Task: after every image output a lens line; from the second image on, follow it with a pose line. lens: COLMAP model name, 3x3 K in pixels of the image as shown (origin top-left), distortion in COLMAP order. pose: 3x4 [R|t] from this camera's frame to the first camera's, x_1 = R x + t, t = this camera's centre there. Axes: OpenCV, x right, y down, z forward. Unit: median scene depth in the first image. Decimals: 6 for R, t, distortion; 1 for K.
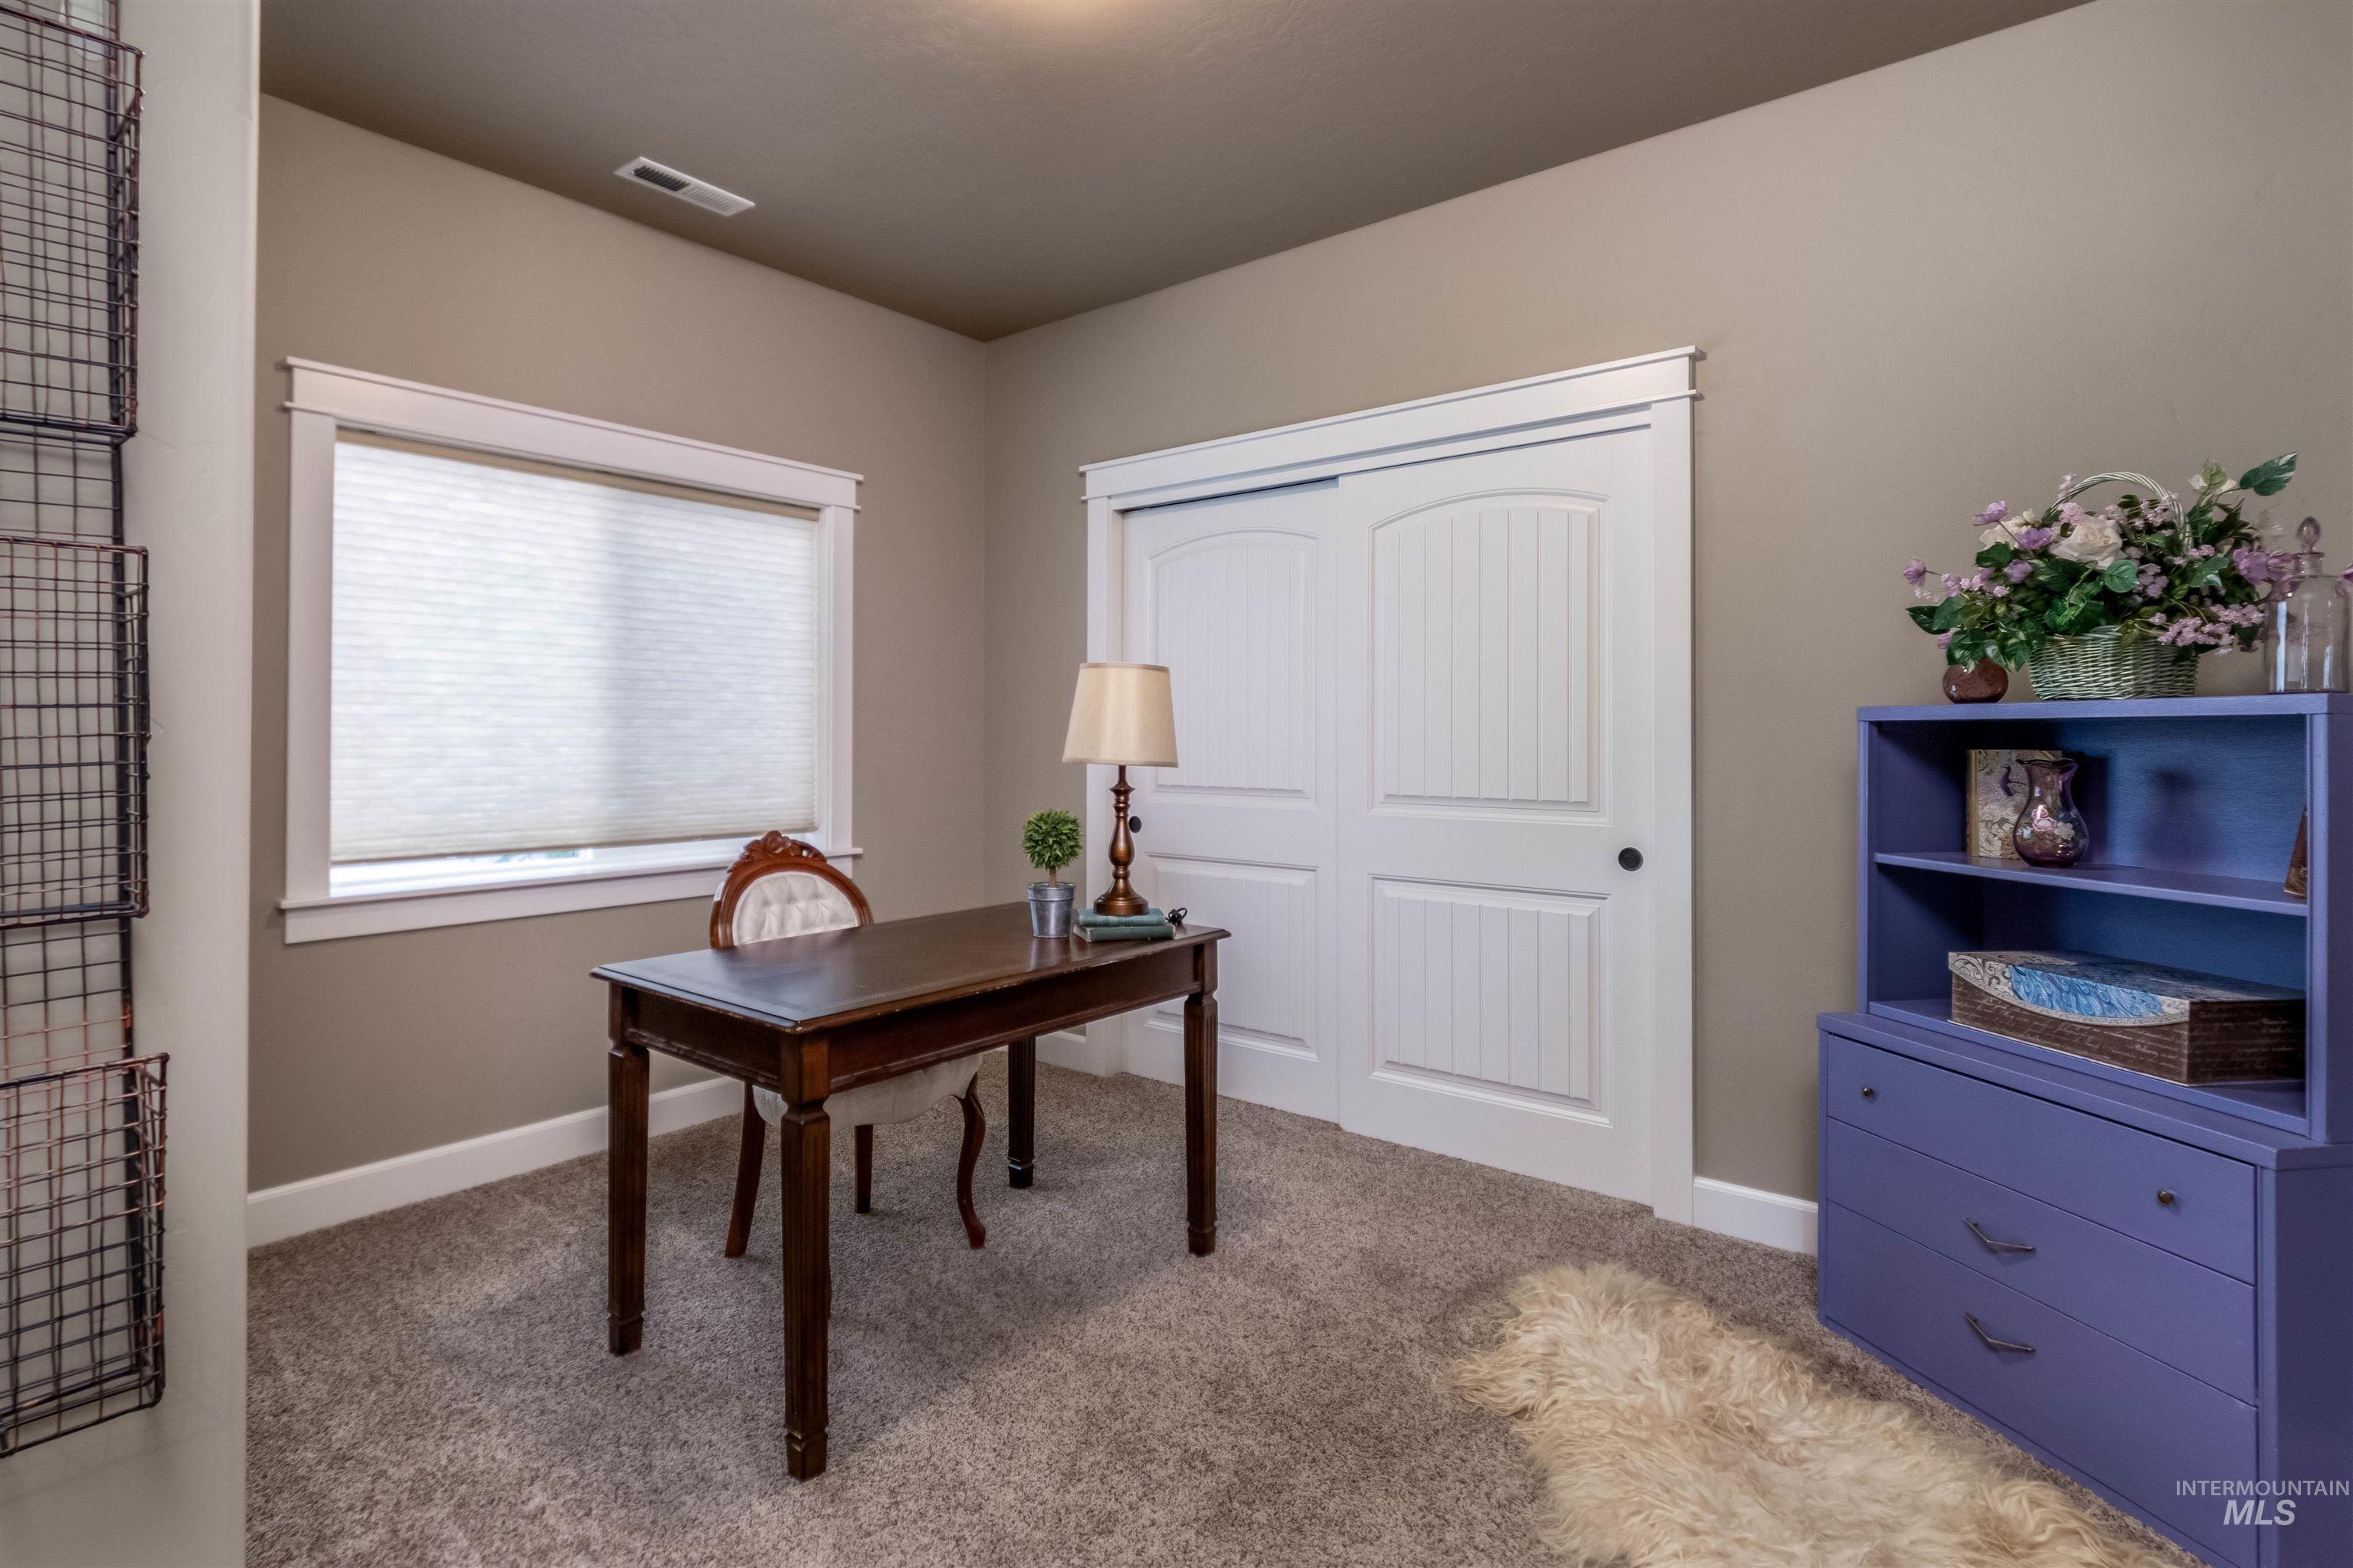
lens RADIAL K [[1097.4, 0, 1195.5], [0, 1097.4, 723.8], [0, 0, 1]] dist [-0.000234, -0.001263]
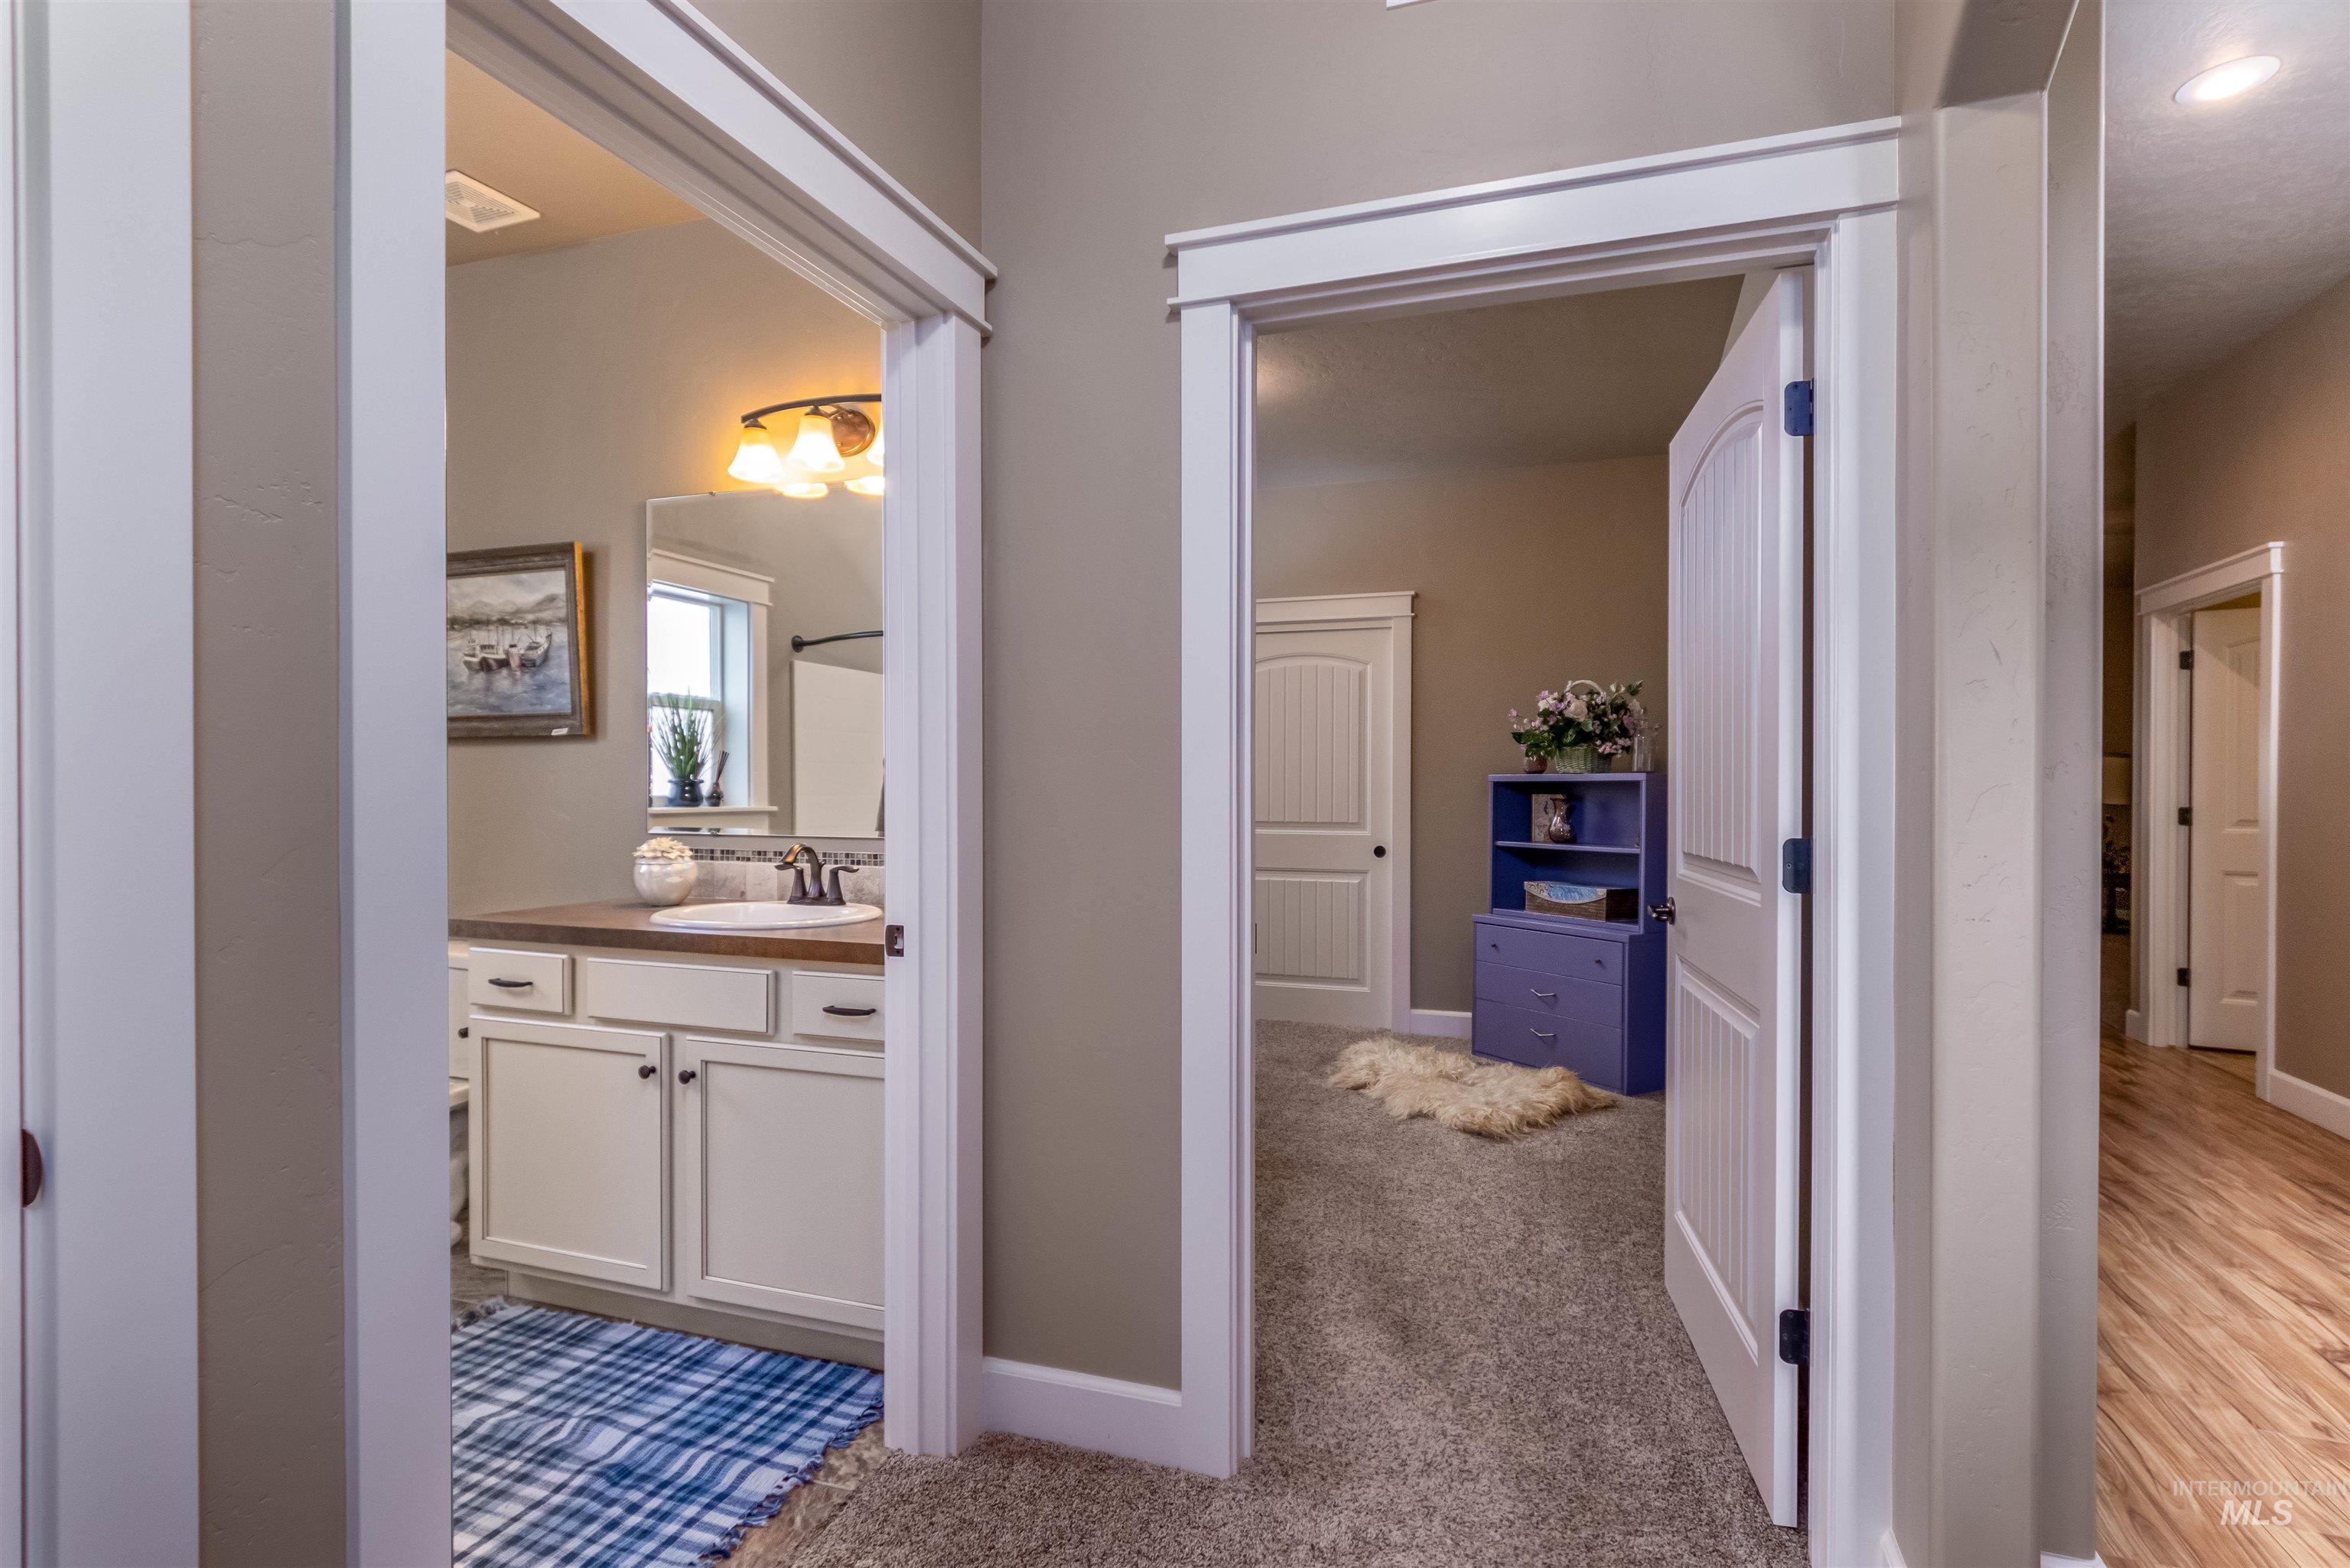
lens RADIAL K [[1095.9, 0, 1180.1], [0, 1095.9, 790.5], [0, 0, 1]] dist [-0.000234, -0.001263]
pose [[0.946973, 0.000140, 0.321314, -0.802311], [-0.004939, 0.999888, 0.014121, -0.014489], [-0.321276, -0.014959, 0.946867, -1.026071]]
